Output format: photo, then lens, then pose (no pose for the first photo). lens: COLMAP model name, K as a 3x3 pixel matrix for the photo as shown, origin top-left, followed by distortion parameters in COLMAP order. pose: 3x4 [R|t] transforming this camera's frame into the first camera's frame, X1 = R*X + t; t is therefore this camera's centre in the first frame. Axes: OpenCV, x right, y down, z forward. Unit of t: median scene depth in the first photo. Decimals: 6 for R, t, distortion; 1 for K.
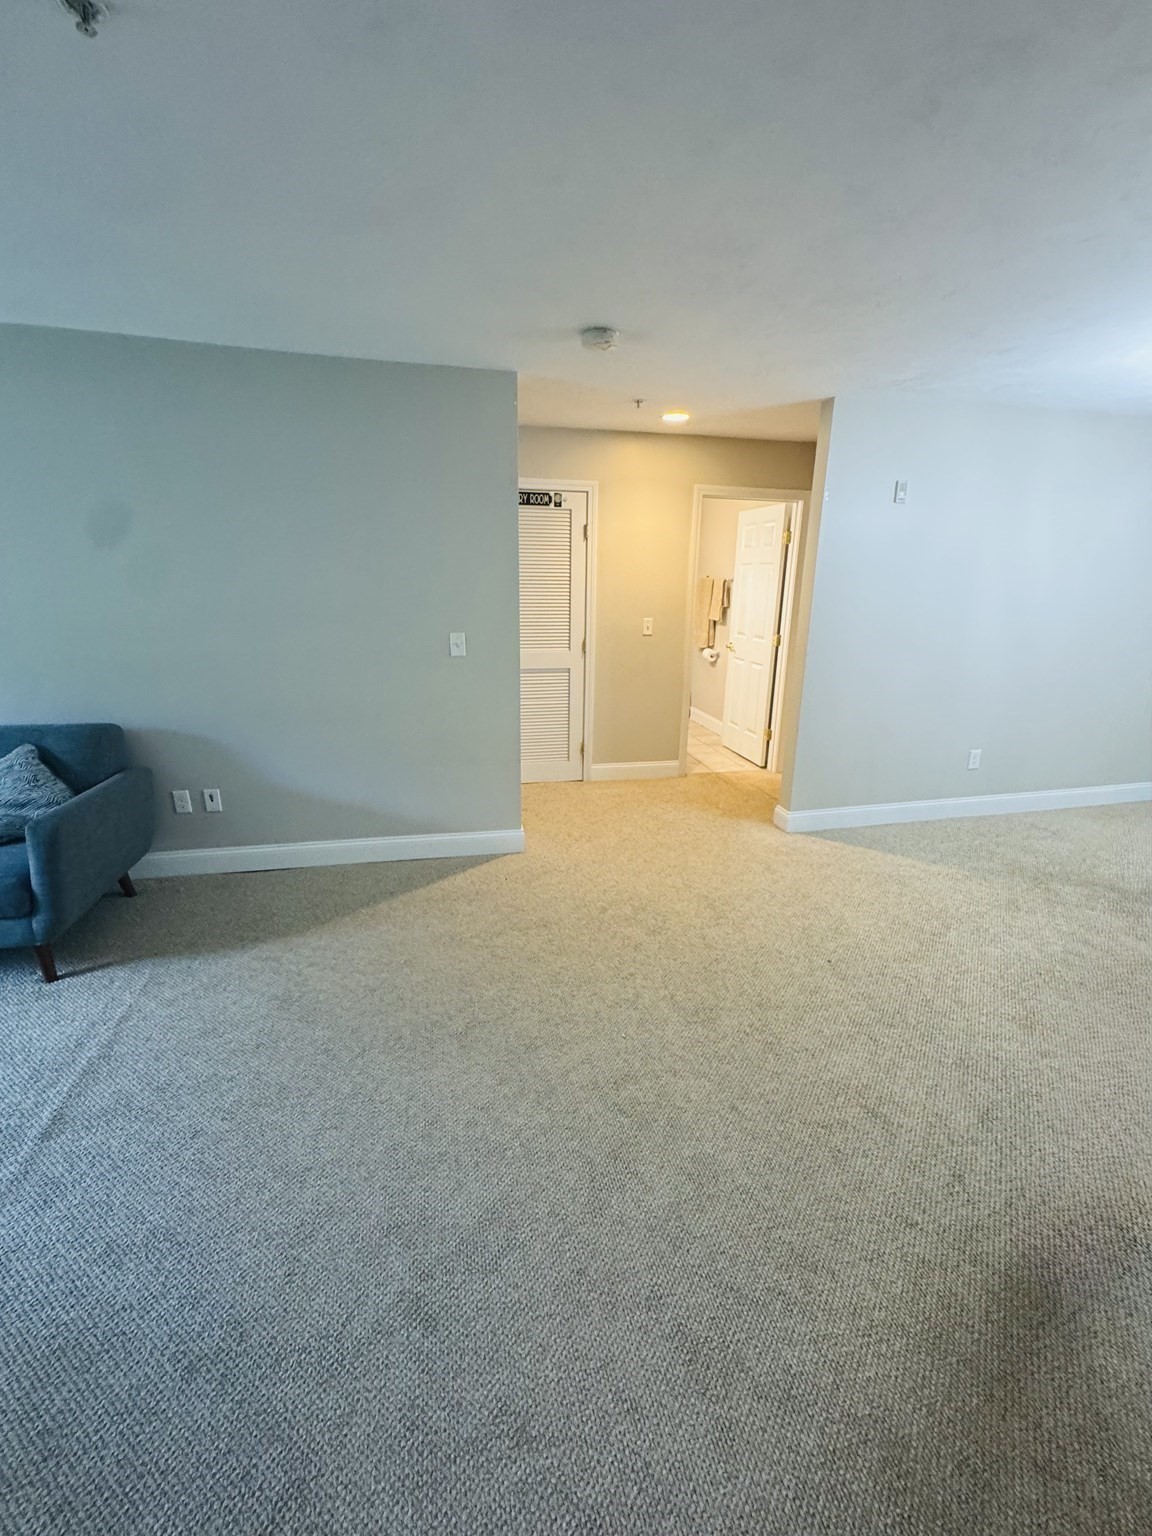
lens RADIAL K [[645.1, 0, 576.2], [0, 645.1, 766.3], [0, 0, 1]] dist [0.000290, 0.000199]
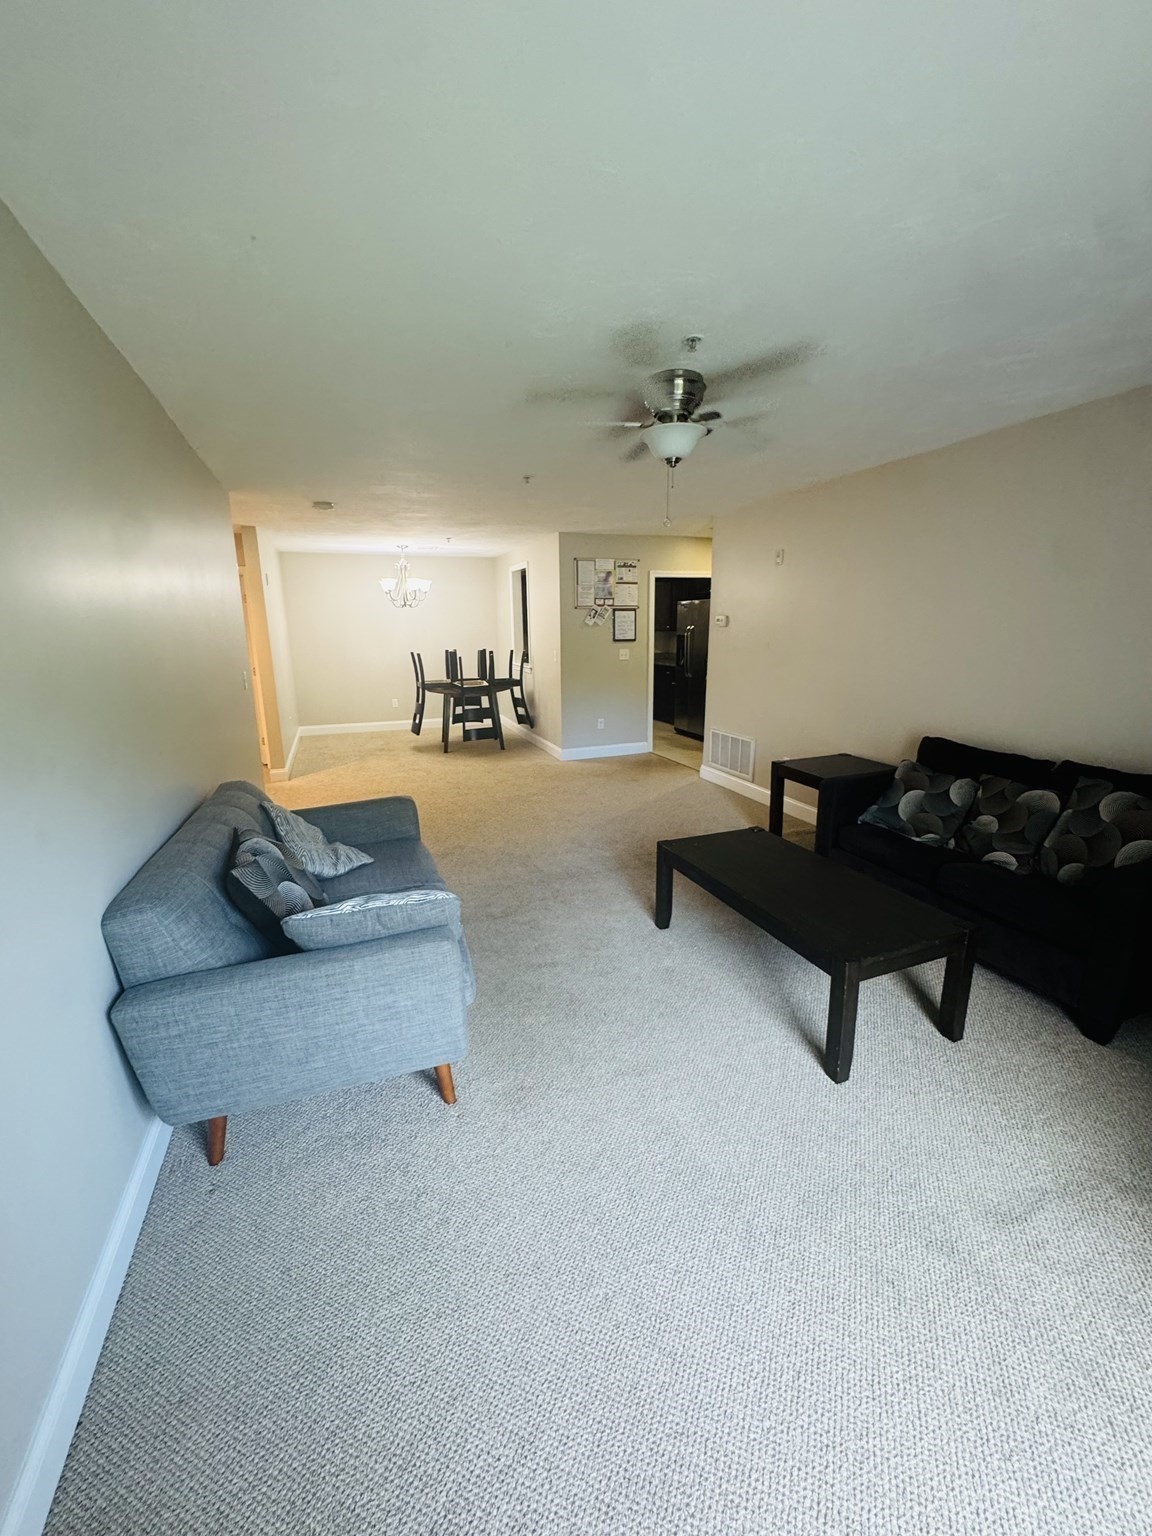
lens RADIAL K [[613.1, 0, 576.5], [0, 613.1, 767.6], [0, 0, 1]] dist [-0.000126, 0.000767]
pose [[-0.142090, -0.237287, 0.960992, -1.534240], [0.283126, 0.920539, 0.269160, -0.168061], [-0.948499, 0.310327, -0.063618, 0.485143]]
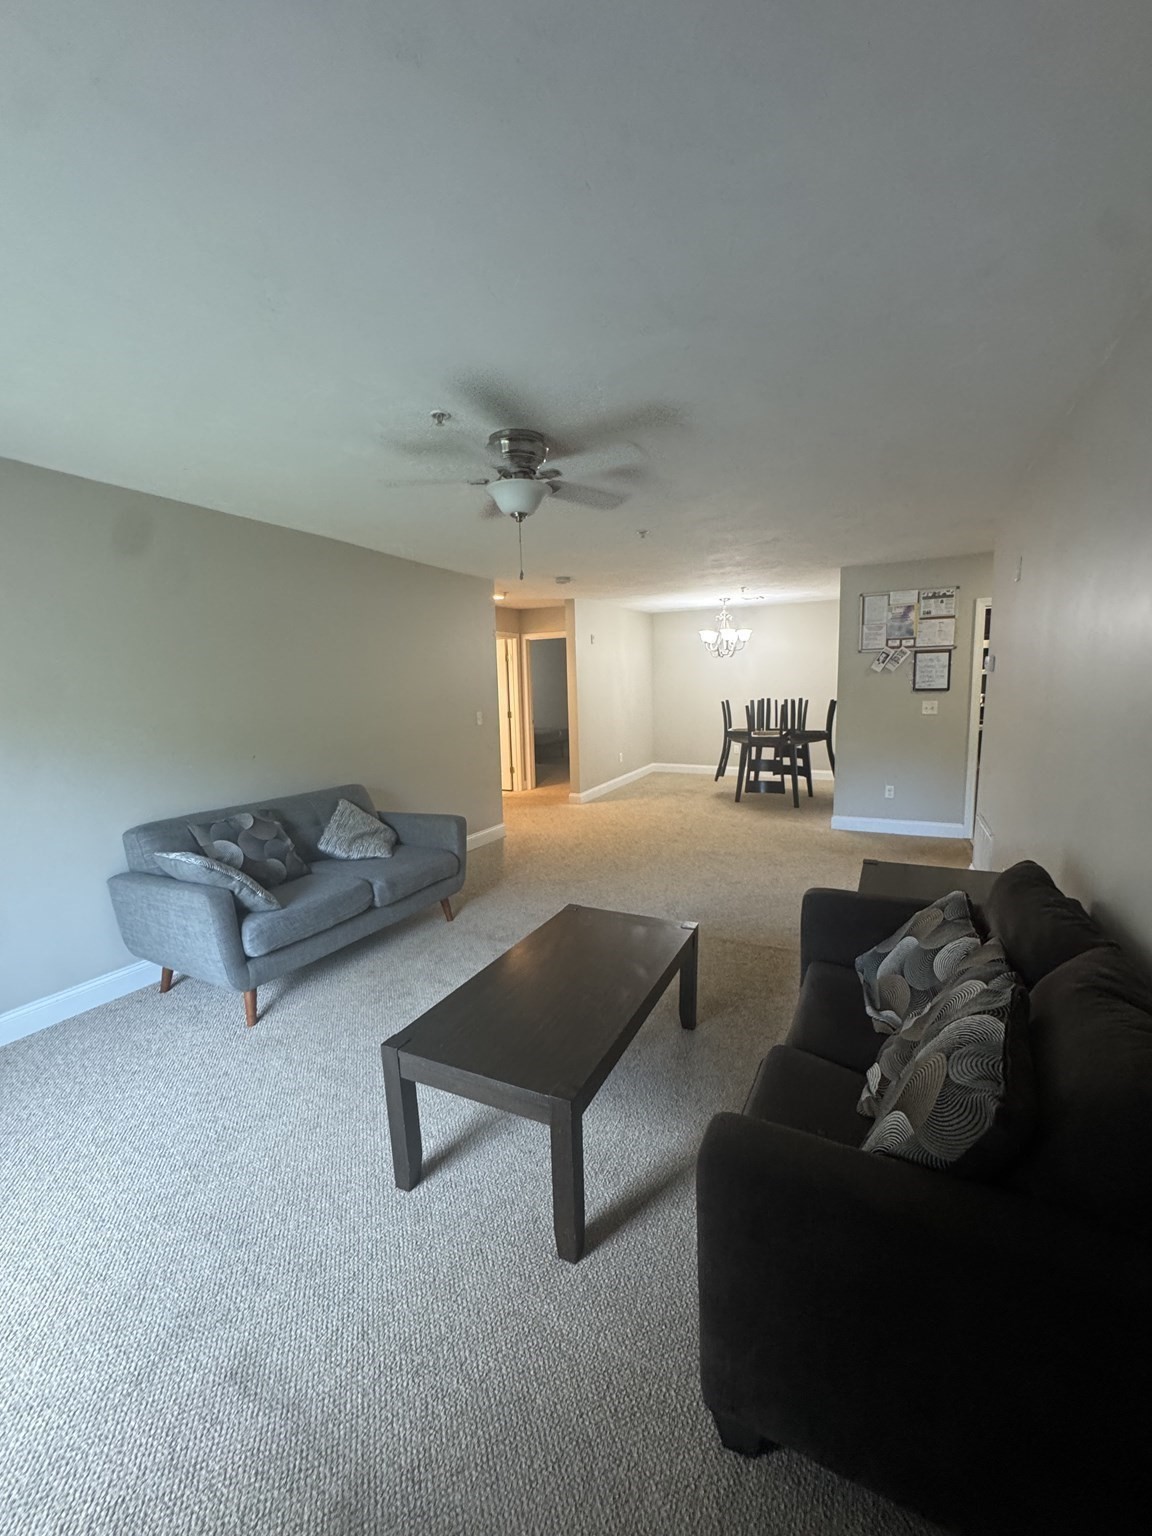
lens RADIAL K [[613.1, 0, 576.5], [0, 613.1, 767.6], [0, 0, 1]] dist [-0.000126, 0.000767]
pose [[0.633161, -0.136121, 0.761957, -1.316962], [0.246197, 0.968707, -0.031525, 0.061482], [-0.733822, 0.207551, 0.646860, -0.259467]]
